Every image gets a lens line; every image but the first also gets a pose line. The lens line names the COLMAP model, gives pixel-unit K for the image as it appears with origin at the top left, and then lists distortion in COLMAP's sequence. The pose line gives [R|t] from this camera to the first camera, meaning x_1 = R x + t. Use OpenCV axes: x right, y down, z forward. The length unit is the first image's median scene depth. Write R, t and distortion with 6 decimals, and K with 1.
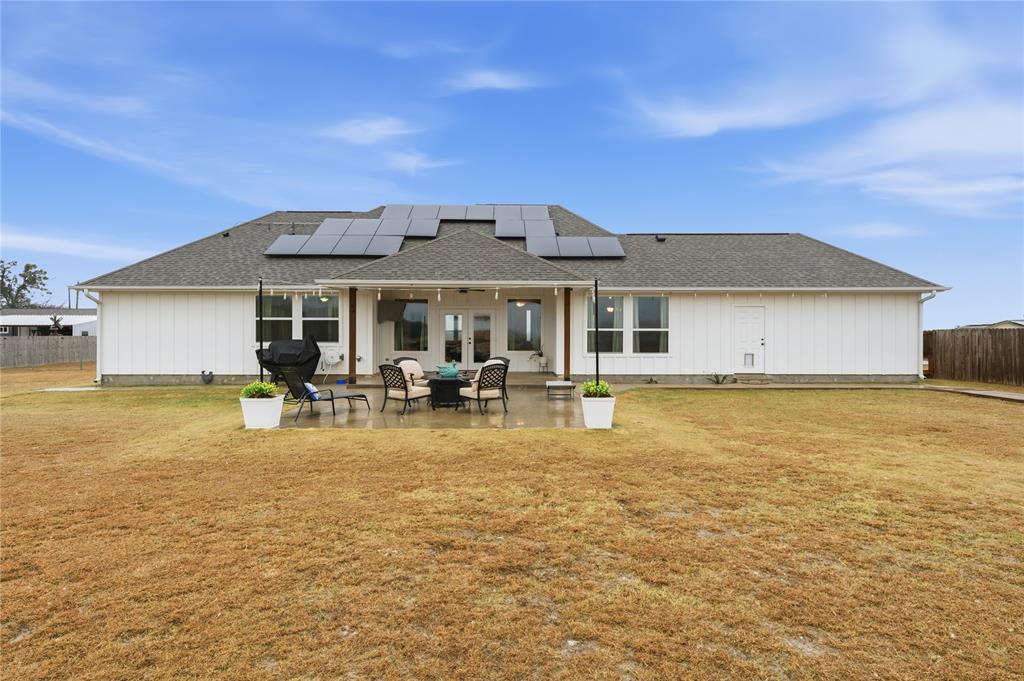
lens RADIAL K [[577.1, 0, 516.4], [0, 577.1, 336.1], [0, 0, 1]] dist [0.025234, -0.000214]
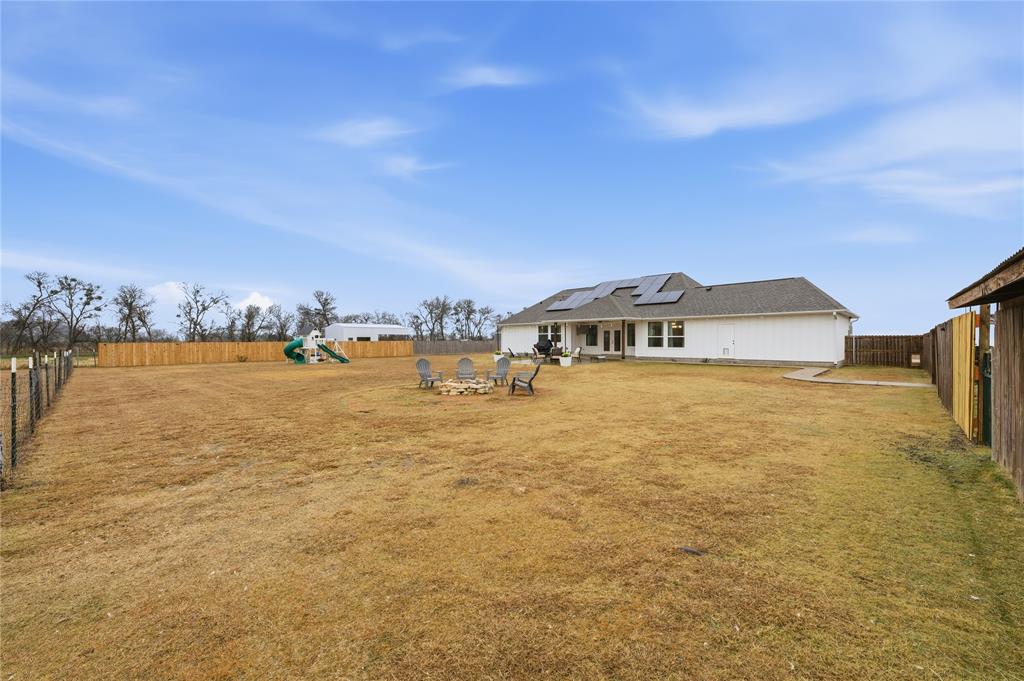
lens RADIAL K [[407.2, 0, 511.2], [0, 407.2, 343.1], [0, 0, 1]] dist [-0.000764, -0.000076]
pose [[0.687593, 0.002875, -0.726091, 0.914128], [0.000159, 0.999992, 0.004110, 0.007234], [0.726096, -0.002941, 0.687587, -0.479668]]
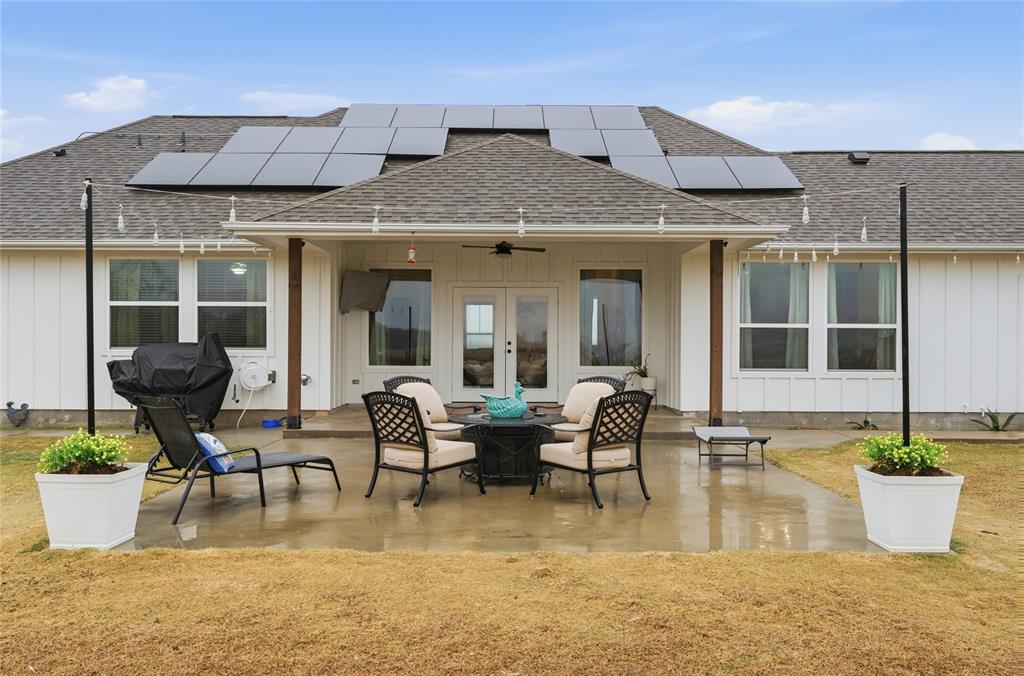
lens RADIAL K [[870.6, 0, 512.0], [0, 870.6, 338.0], [0, 0, 1]] dist [0.037930, -0.006232]
pose [[0.999890, 0.002047, -0.014682, -0.071904], [-0.002215, 0.999932, -0.011465, 0.009777], [0.014658, 0.011496, 0.999826, 0.208146]]
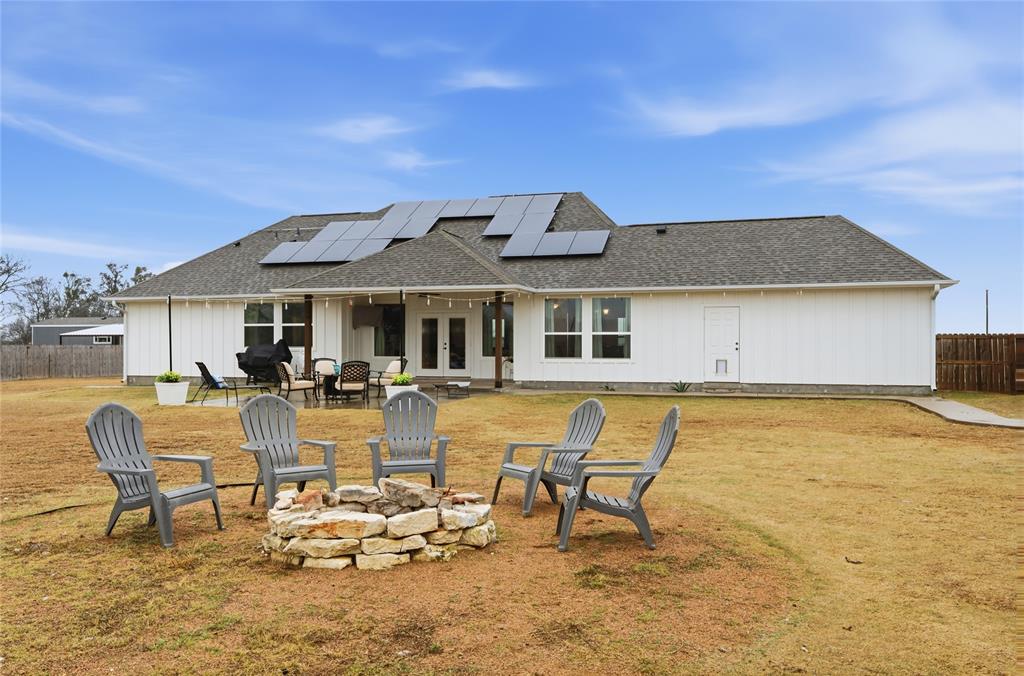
lens RADIAL K [[870.6, 0, 512.0], [0, 870.6, 338.0], [0, 0, 1]] dist [0.037930, -0.006232]
pose [[0.950630, -0.004067, -0.310301, 0.519088], [-0.000142, 0.999908, -0.013540, 0.015608], [0.310327, 0.012916, 0.950542, -0.379134]]
